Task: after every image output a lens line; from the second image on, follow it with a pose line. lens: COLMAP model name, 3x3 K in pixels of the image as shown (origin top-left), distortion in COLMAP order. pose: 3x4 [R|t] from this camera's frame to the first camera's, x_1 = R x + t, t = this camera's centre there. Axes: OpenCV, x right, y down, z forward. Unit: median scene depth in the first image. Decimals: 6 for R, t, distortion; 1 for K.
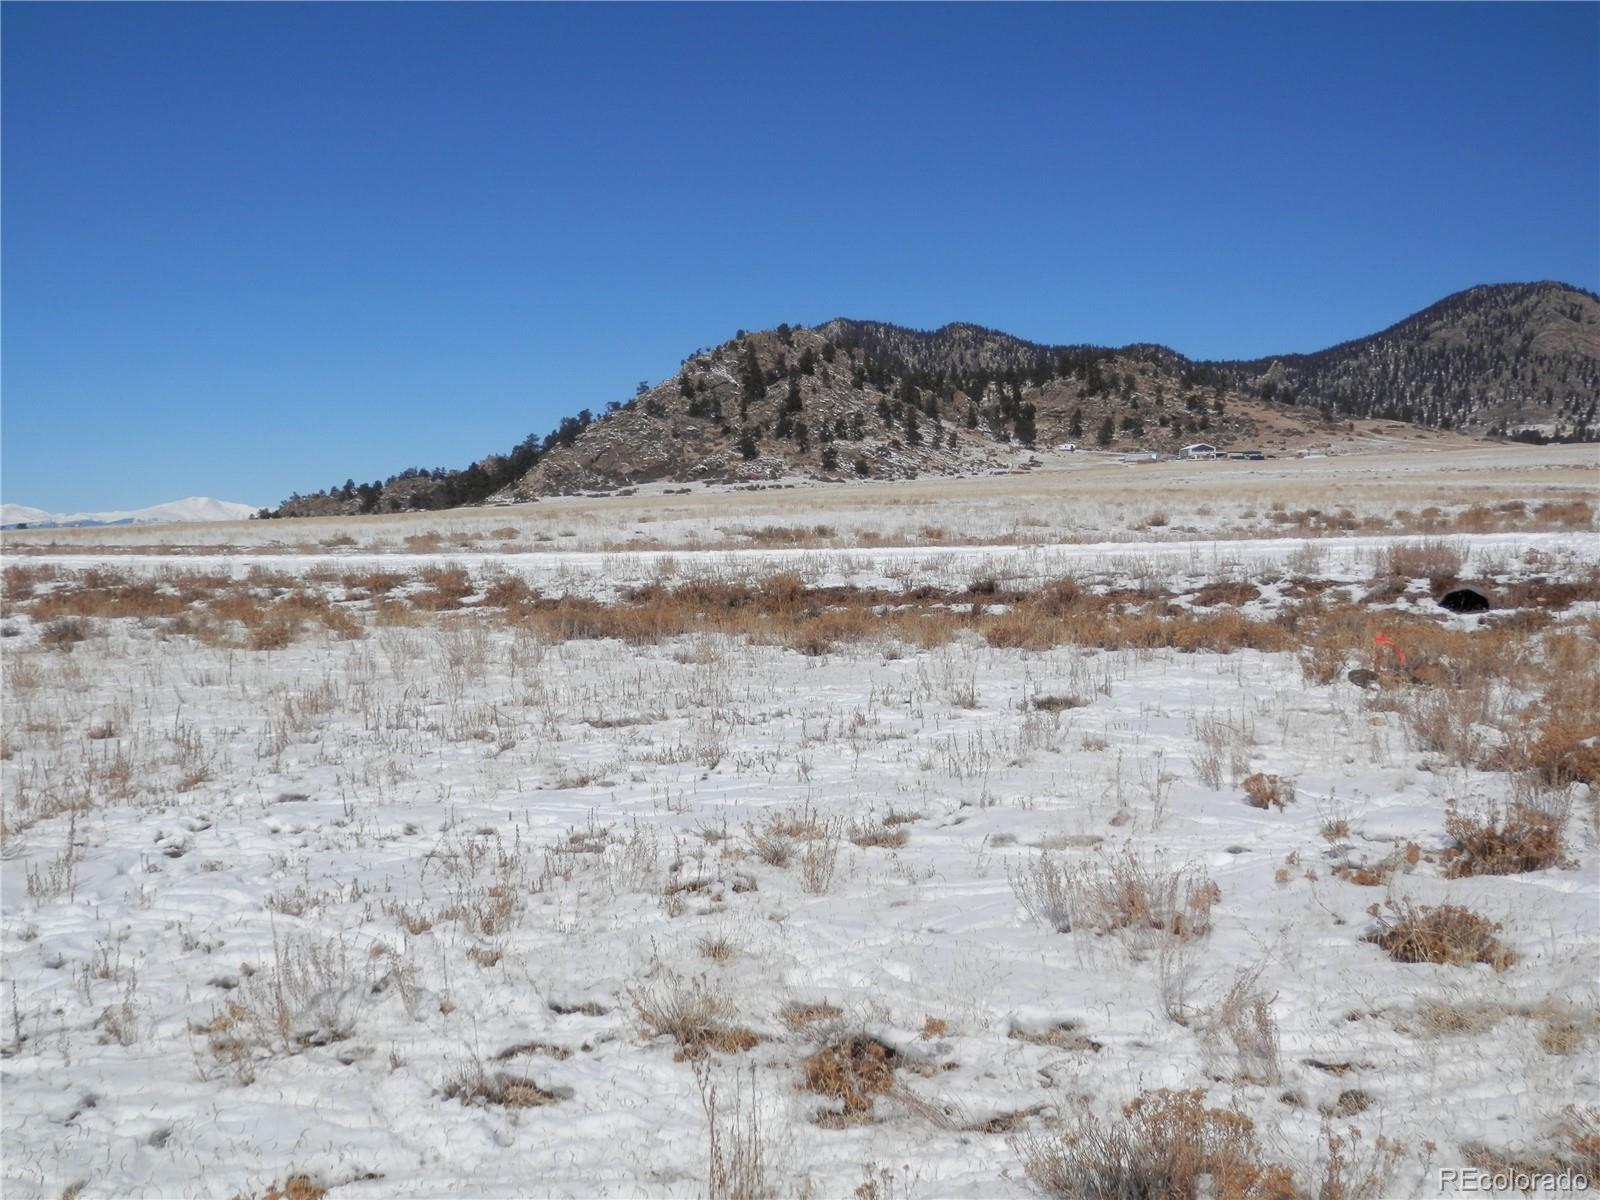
lens RADIAL K [[1586.5, 0, 815.4], [0, 1586.5, 599.4], [0, 0, 1]] dist [0.013771, -0.001309]
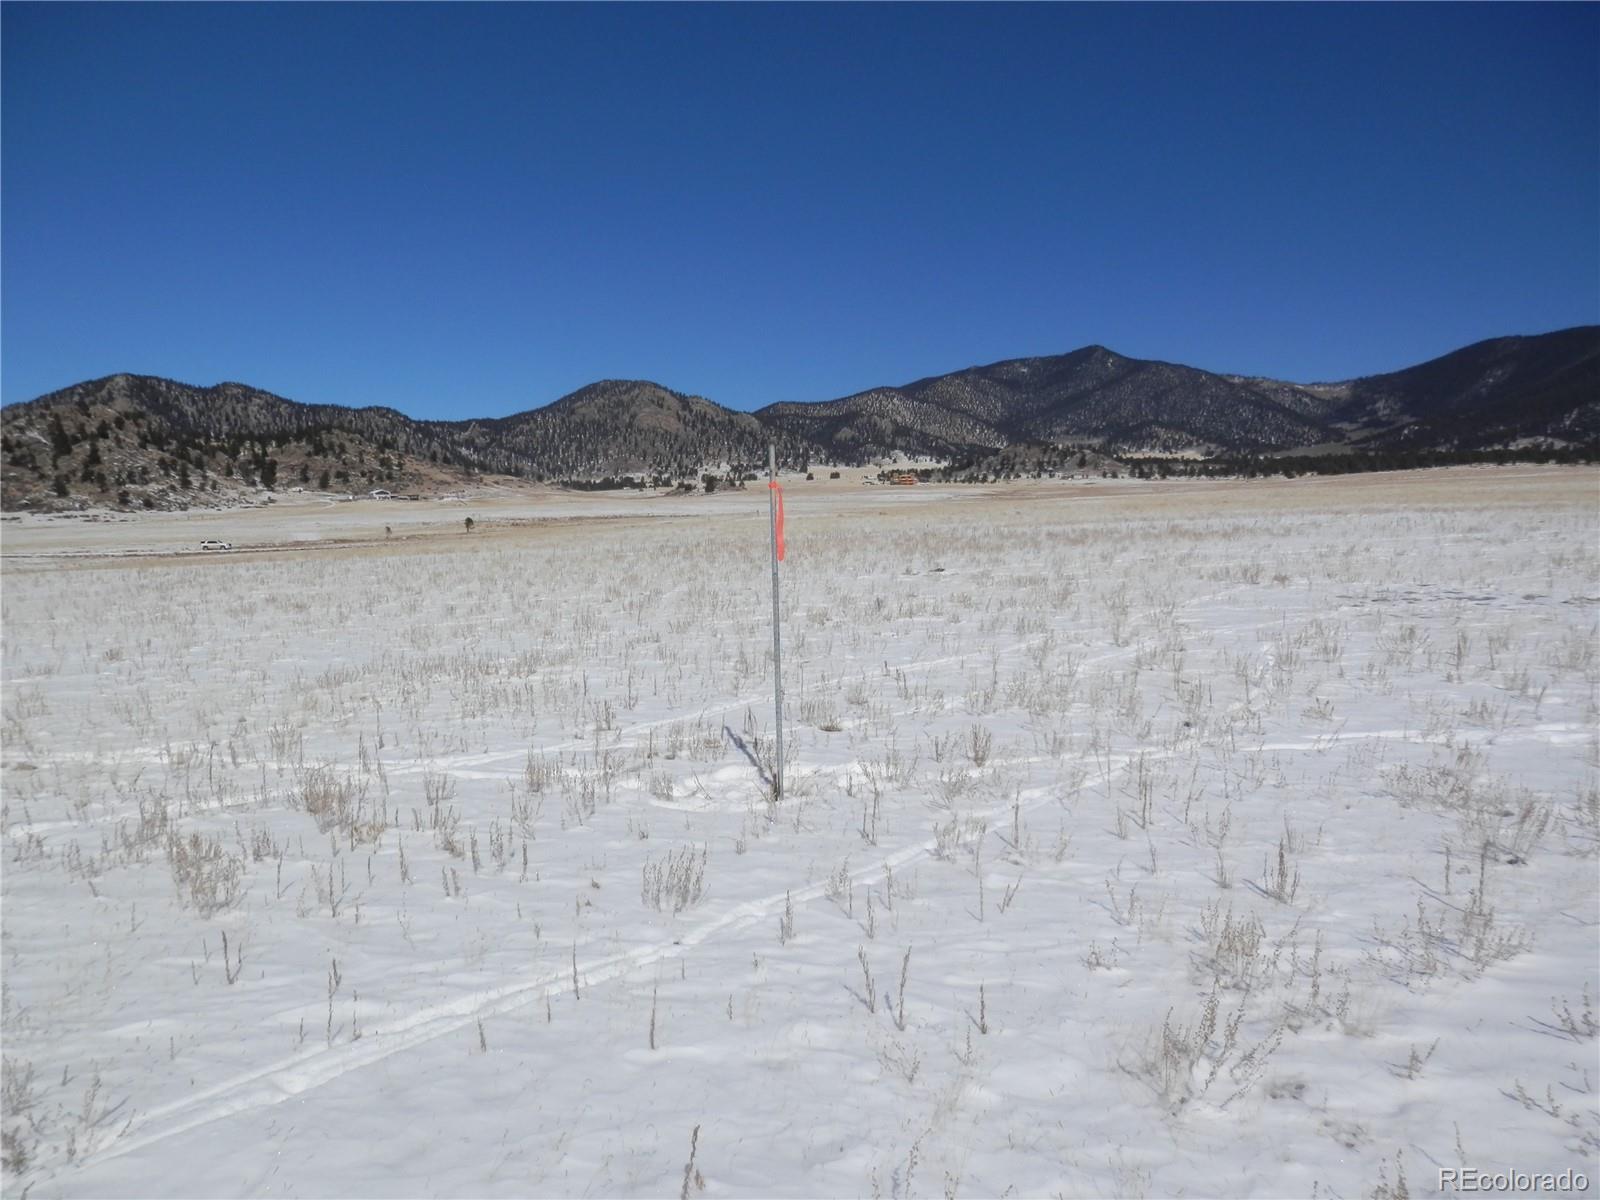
lens RADIAL K [[1179.2, 0, 805.6], [0, 1179.2, 604.1], [0, 0, 1]] dist [0.000029, -0.000967]
pose [[0.860418, -0.032799, 0.508533, -0.005264], [0.027150, 0.999460, 0.018525, 0.009010], [-0.508865, -0.002132, 0.860843, -0.245428]]
